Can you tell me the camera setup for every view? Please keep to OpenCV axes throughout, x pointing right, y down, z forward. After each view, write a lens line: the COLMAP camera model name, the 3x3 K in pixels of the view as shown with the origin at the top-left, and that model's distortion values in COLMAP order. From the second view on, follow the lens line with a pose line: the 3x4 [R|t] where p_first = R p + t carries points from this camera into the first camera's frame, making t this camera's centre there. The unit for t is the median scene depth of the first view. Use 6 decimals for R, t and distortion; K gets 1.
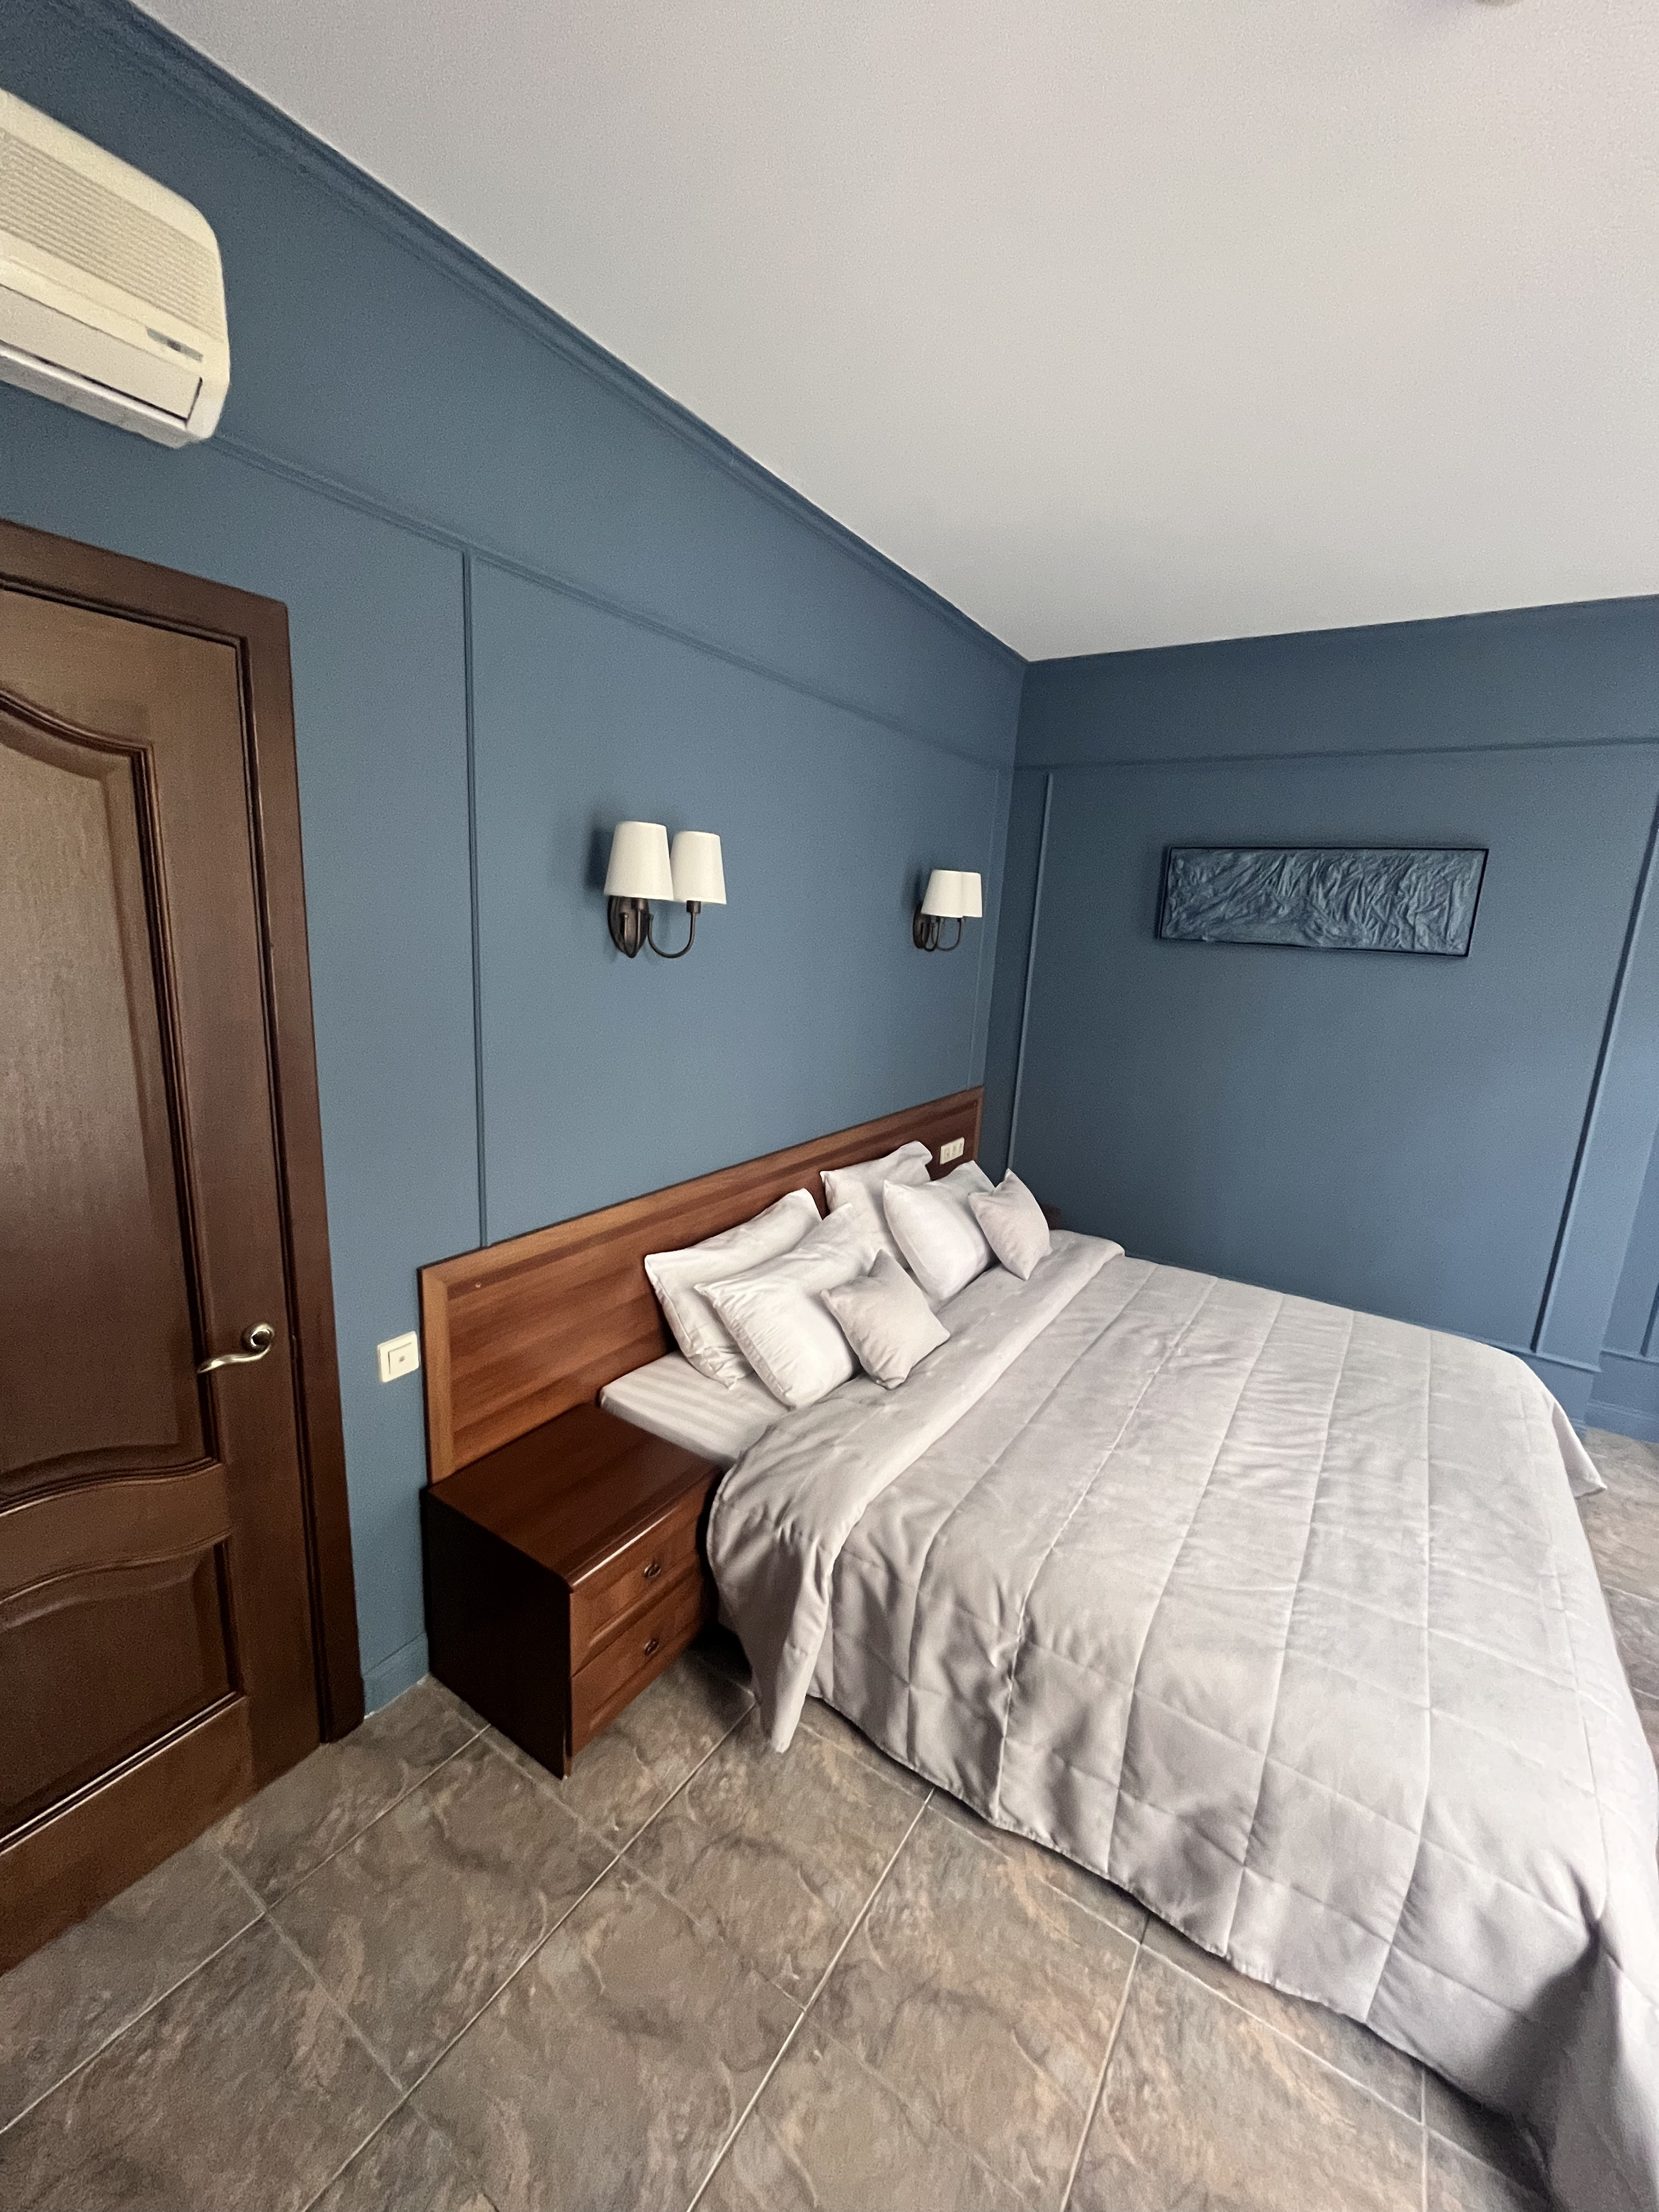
lens RADIAL K [[890.0, 0, 829.5], [0, 890.0, 1106.0], [0, 0, 1]] dist [-0.002840, -0.000167]
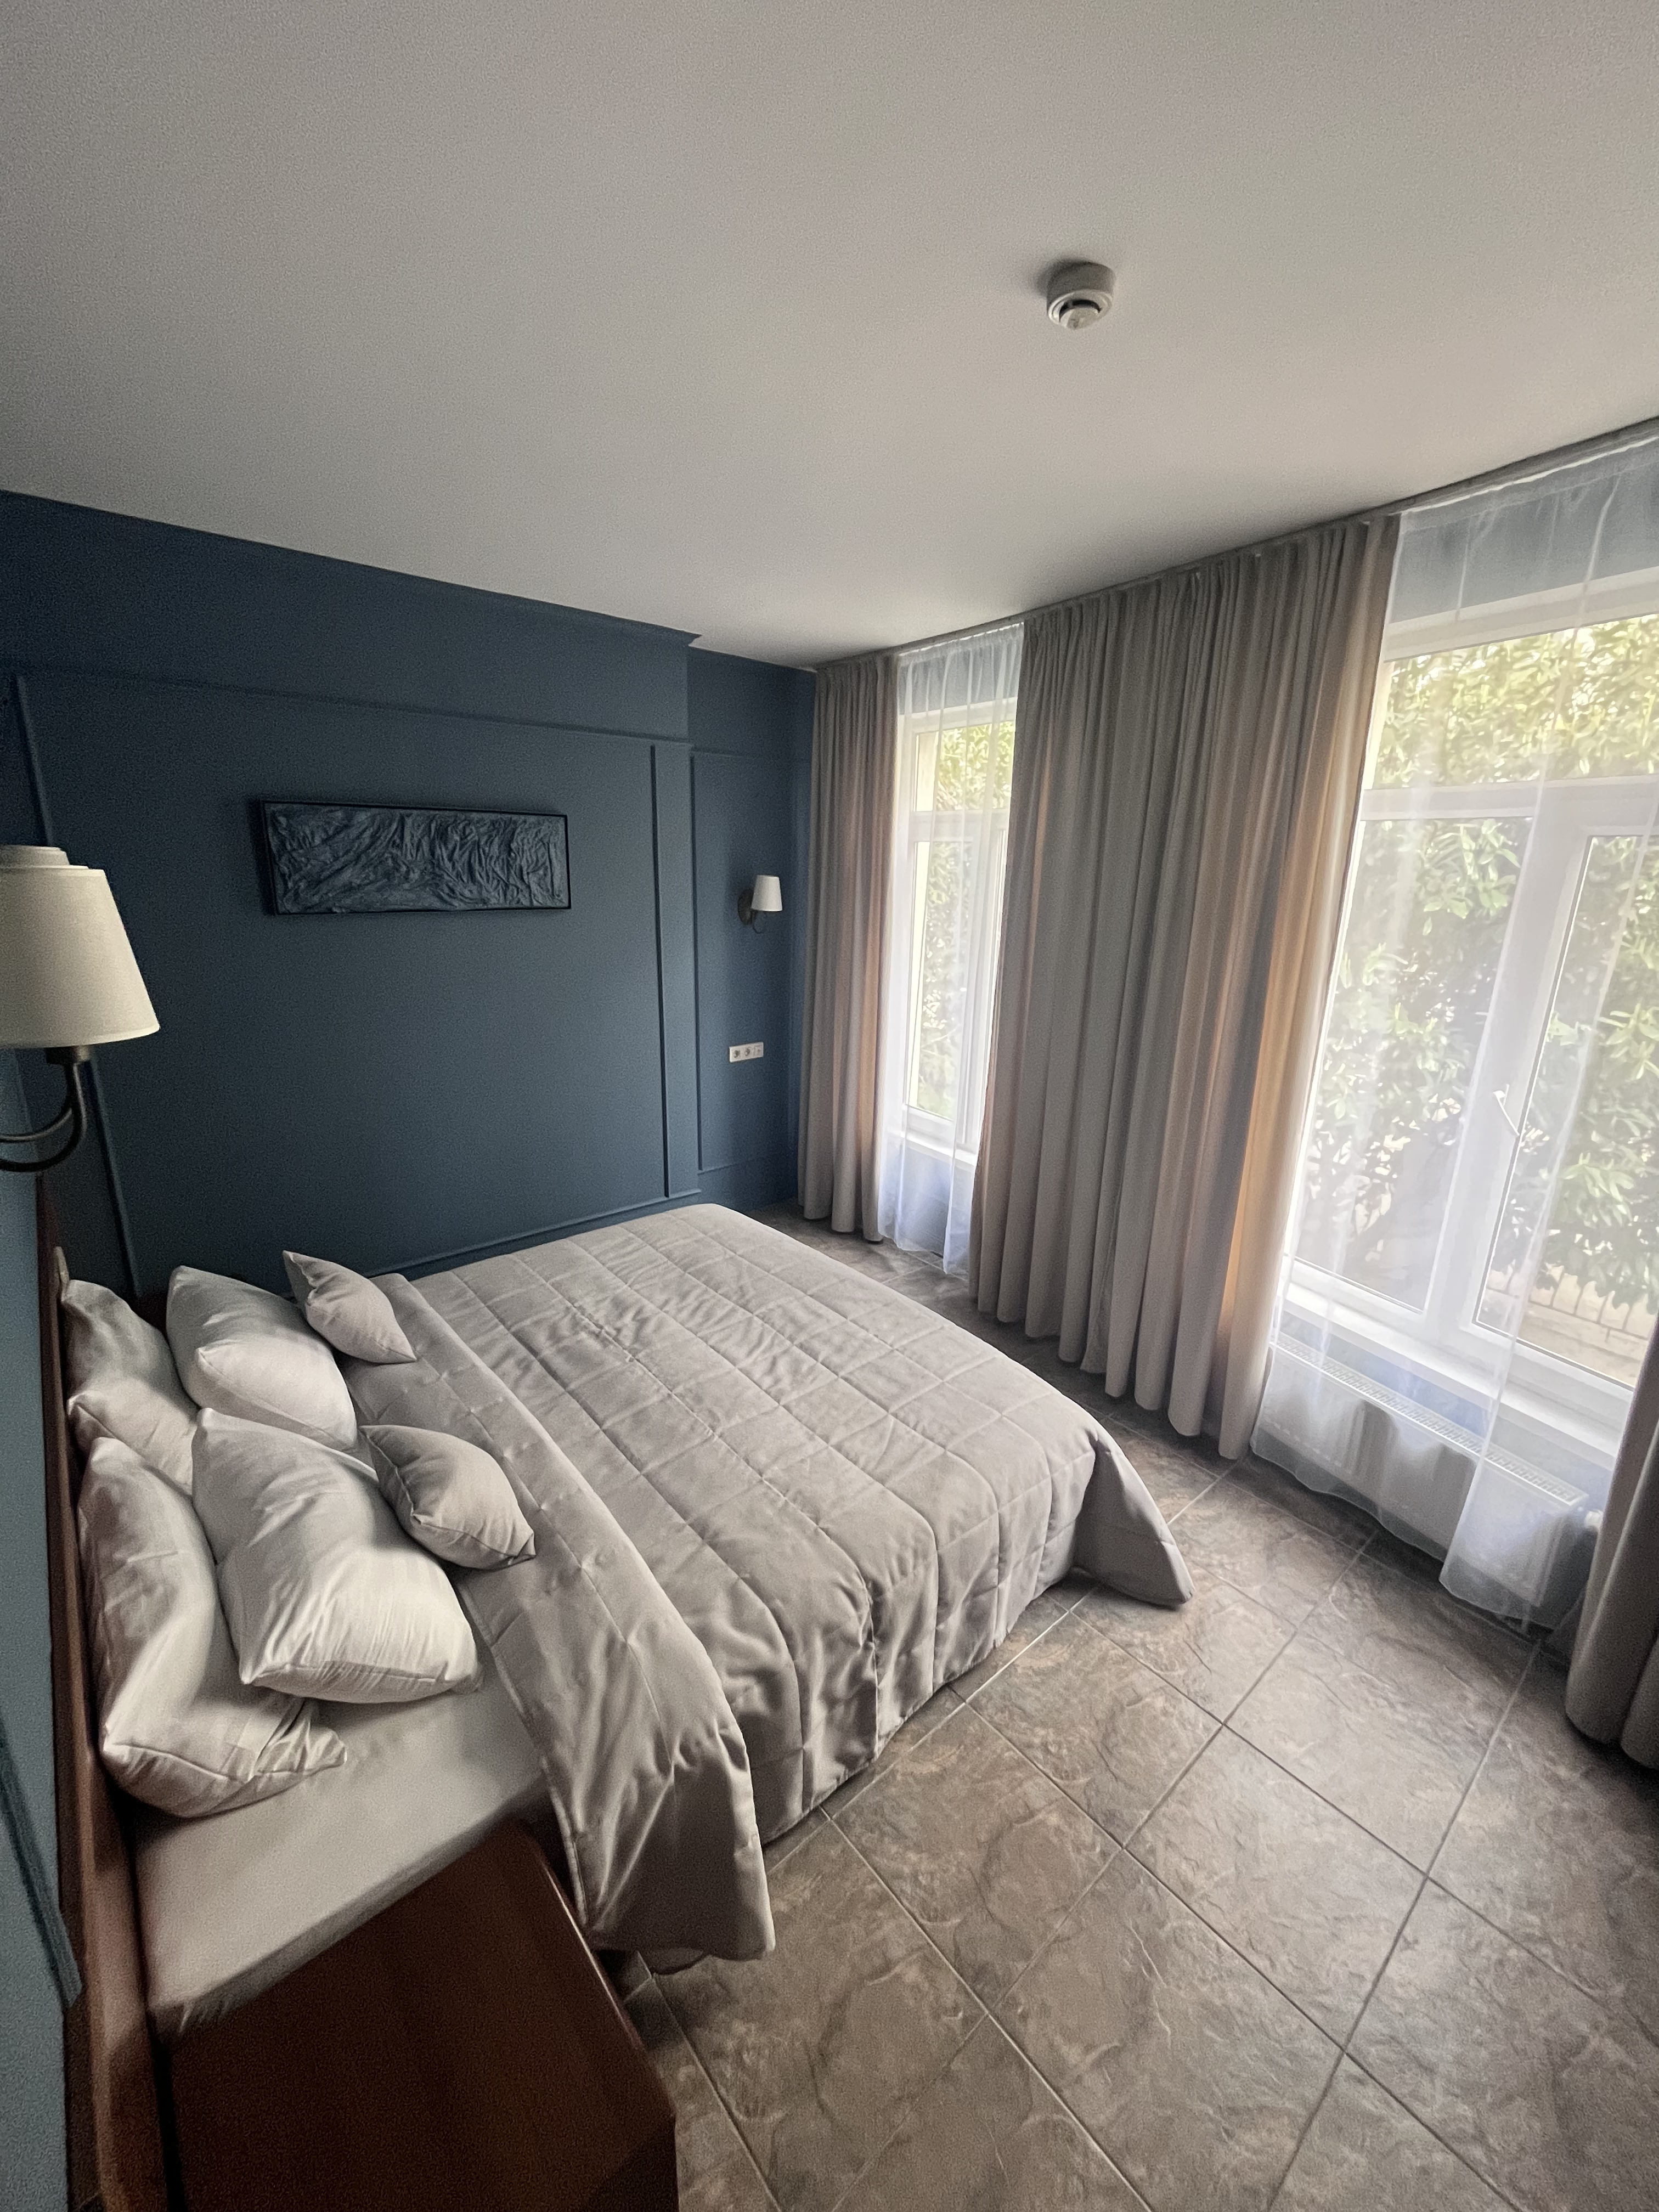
lens RADIAL K [[890.0, 0, 829.5], [0, 890.0, 1106.0], [0, 0, 1]] dist [-0.002840, -0.000167]
pose [[0.270785, -0.302250, 0.913959, -0.525644], [0.191758, 0.947338, 0.256475, -0.242714], [-0.943347, 0.105809, 0.314484, 0.521311]]
